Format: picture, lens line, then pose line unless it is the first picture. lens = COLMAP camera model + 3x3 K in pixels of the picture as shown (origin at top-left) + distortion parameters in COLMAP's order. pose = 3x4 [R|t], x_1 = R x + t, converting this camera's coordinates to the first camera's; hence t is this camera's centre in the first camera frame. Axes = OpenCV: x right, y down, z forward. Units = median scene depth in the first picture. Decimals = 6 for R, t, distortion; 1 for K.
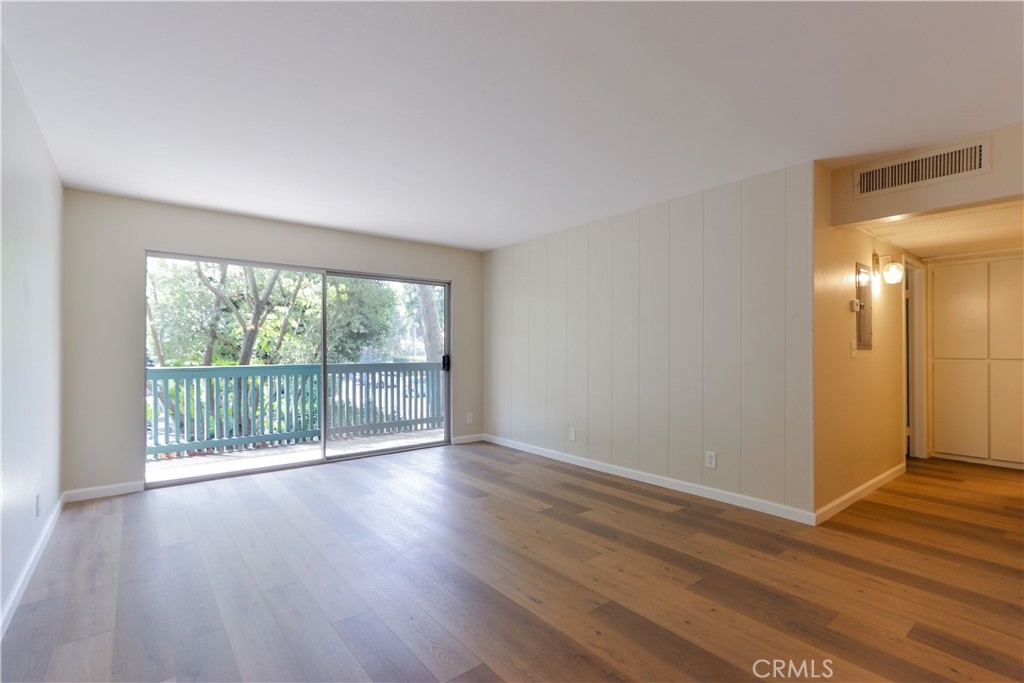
lens RADIAL K [[480.8, 0, 516.9], [0, 480.8, 344.7], [0, 0, 1]] dist [0.001617, 0.000642]
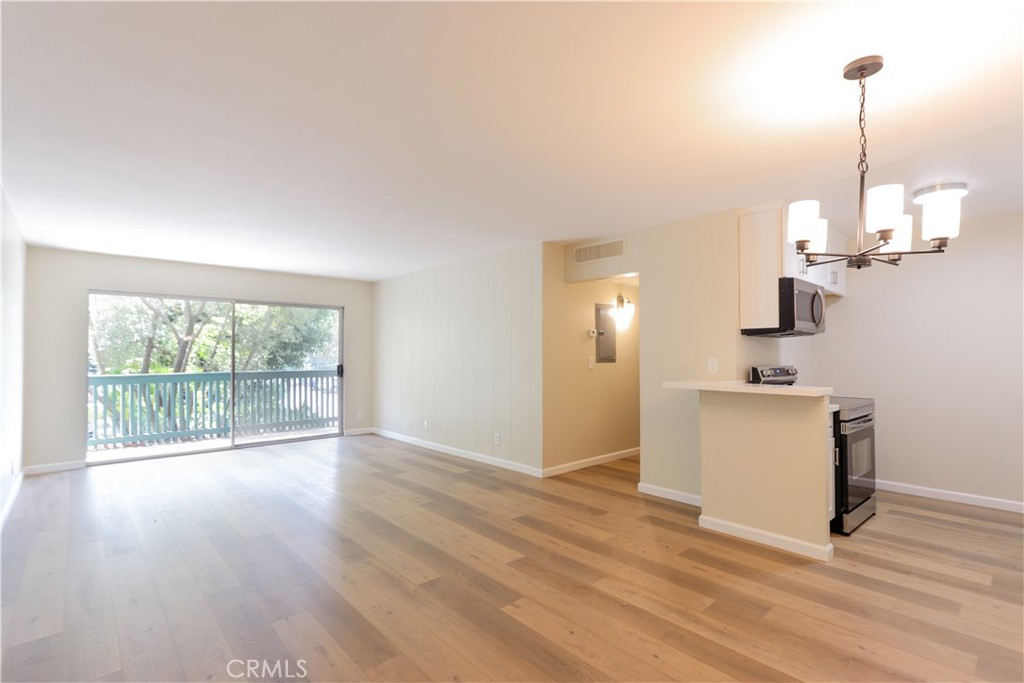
lens RADIAL K [[480.8, 0, 507.3], [0, 480.8, 345.6], [0, 0, 1]] dist [0.001617, 0.000642]
pose [[0.998183, 0.001723, 0.060232, 0.220207], [-0.001258, 0.999969, -0.007758, -0.019442], [-0.060243, 0.007668, 0.998154, -0.286782]]
